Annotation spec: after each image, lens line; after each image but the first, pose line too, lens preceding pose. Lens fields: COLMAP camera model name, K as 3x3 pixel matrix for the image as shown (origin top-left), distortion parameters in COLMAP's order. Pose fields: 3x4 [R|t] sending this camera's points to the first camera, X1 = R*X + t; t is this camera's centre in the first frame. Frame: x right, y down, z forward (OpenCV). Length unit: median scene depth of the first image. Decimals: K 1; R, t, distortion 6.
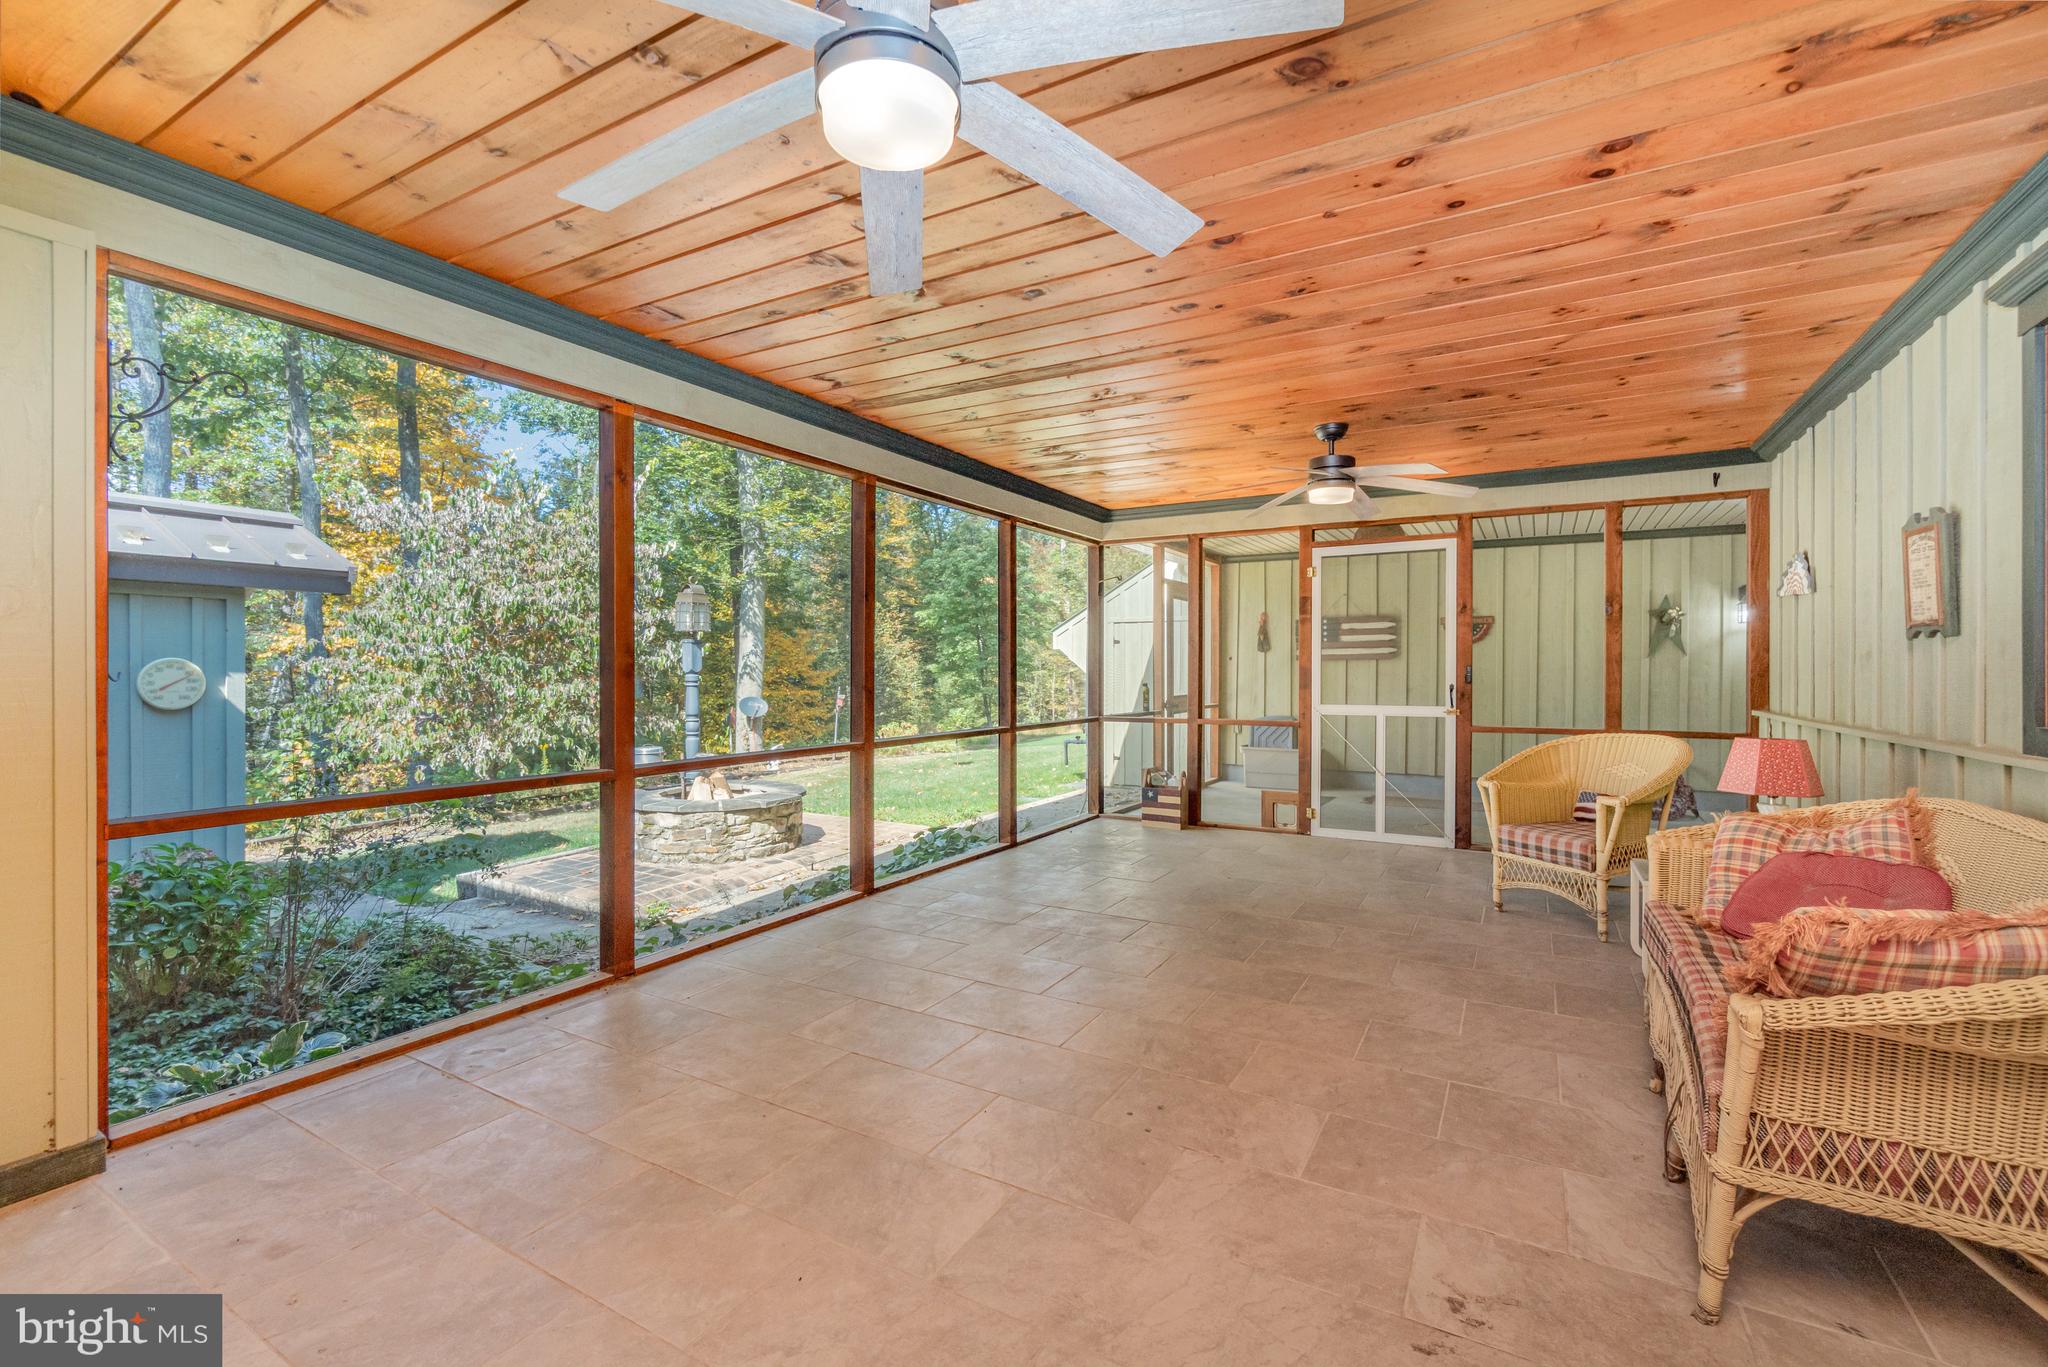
lens RADIAL K [[893.4, 0, 1002.0], [0, 893.4, 681.0], [0, 0, 1]] dist [-0.002893, -0.000867]
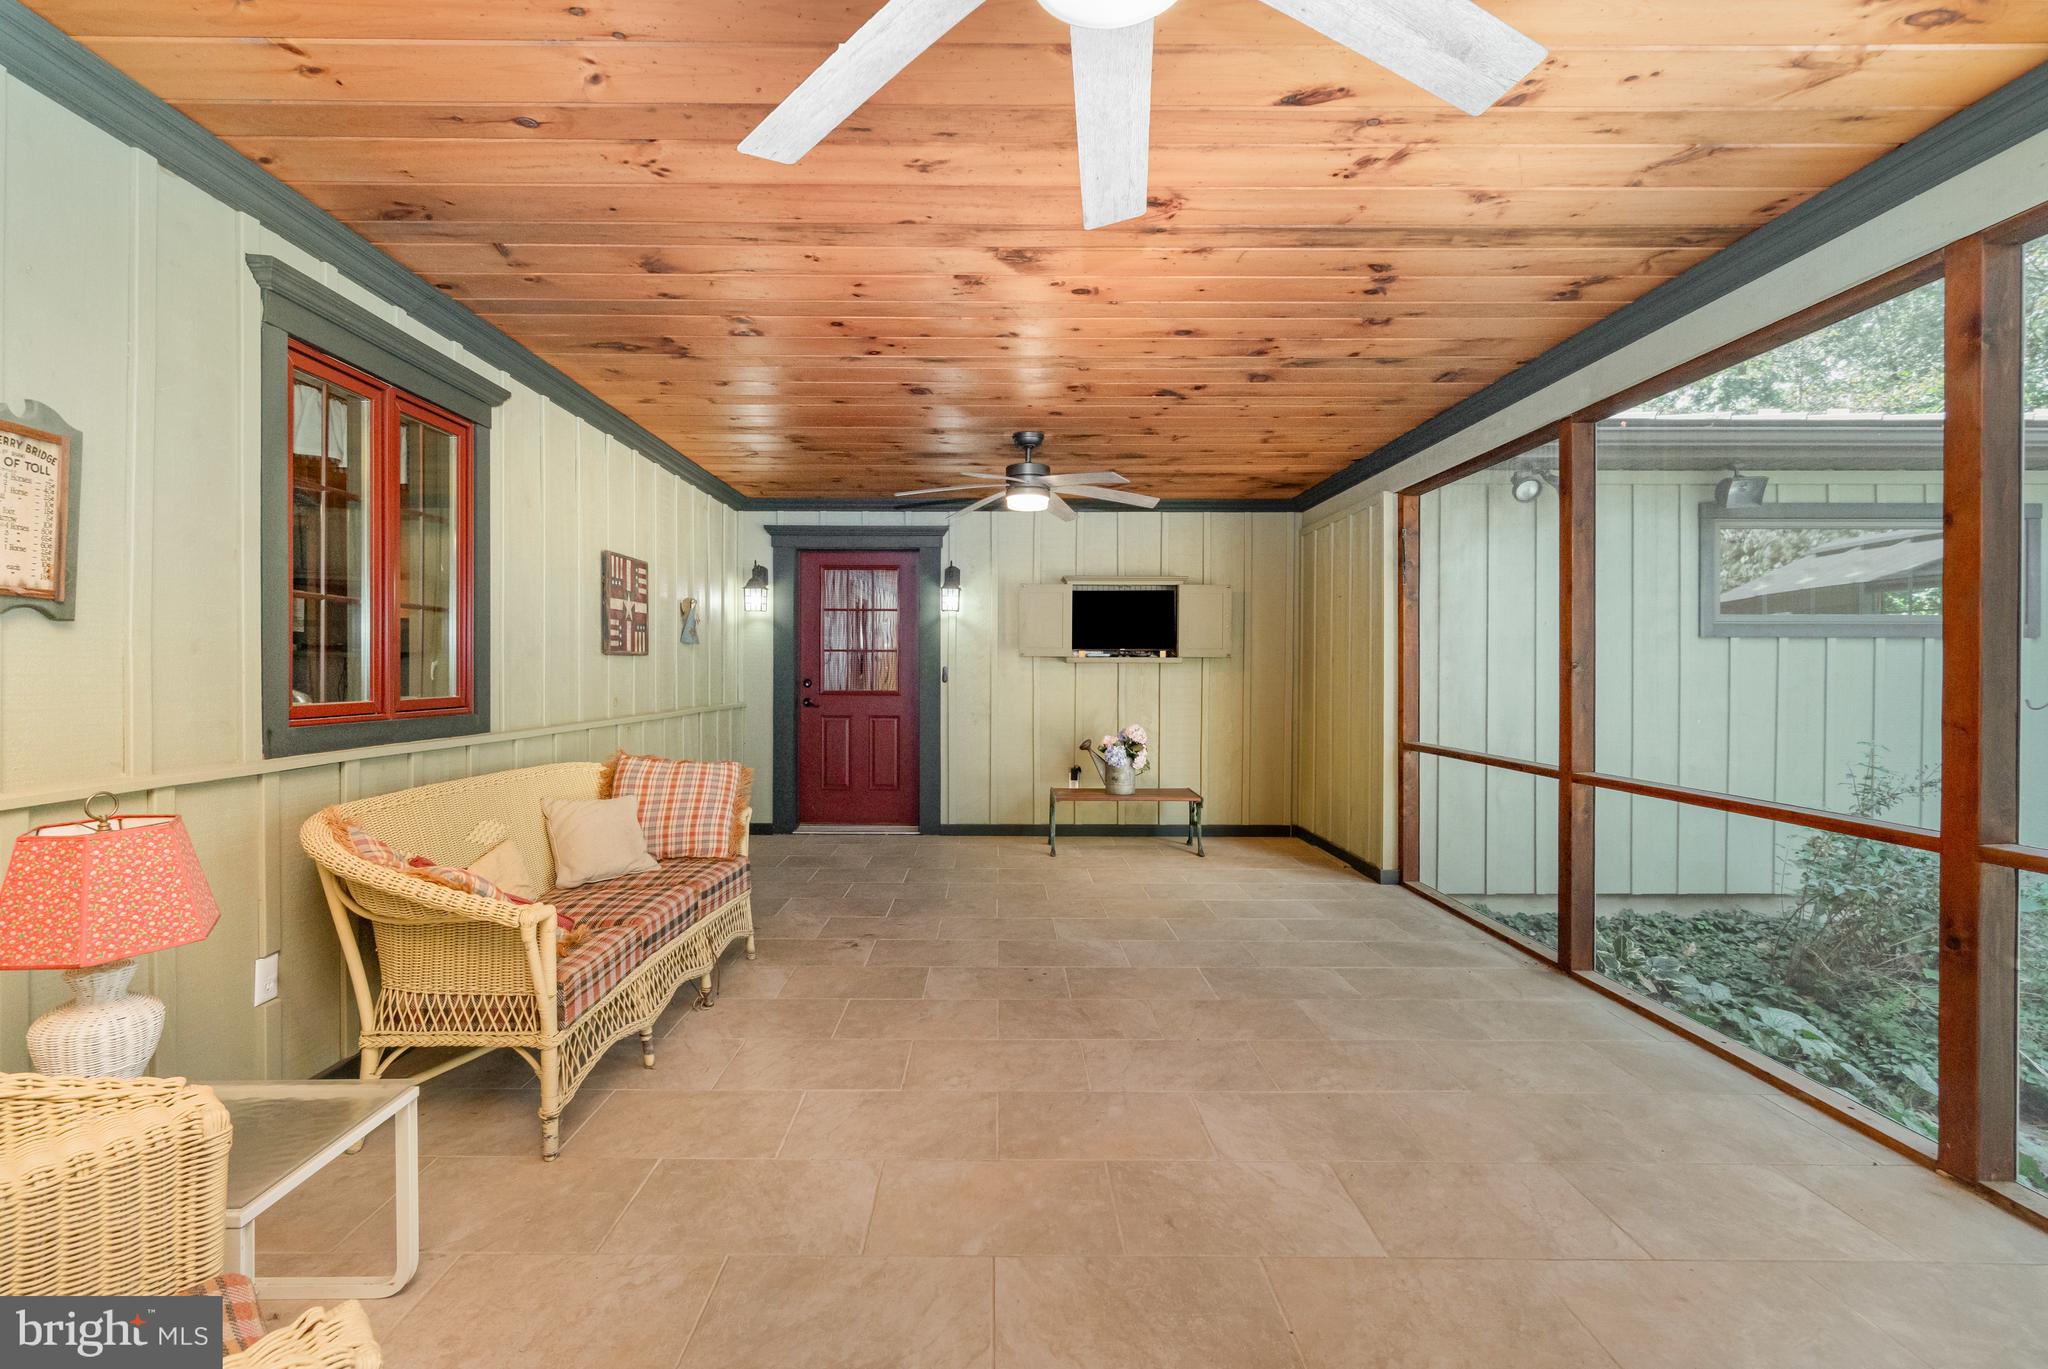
lens RADIAL K [[892.9, 0, 1009.5], [0, 892.9, 675.6], [0, 0, 1]] dist [-0.008191, -0.001907]
pose [[-0.853106, -0.001344, -0.521737, 0.747440], [-0.009421, 0.999873, 0.012828, -0.021089], [0.521653, 0.015858, -0.853010, 1.722993]]
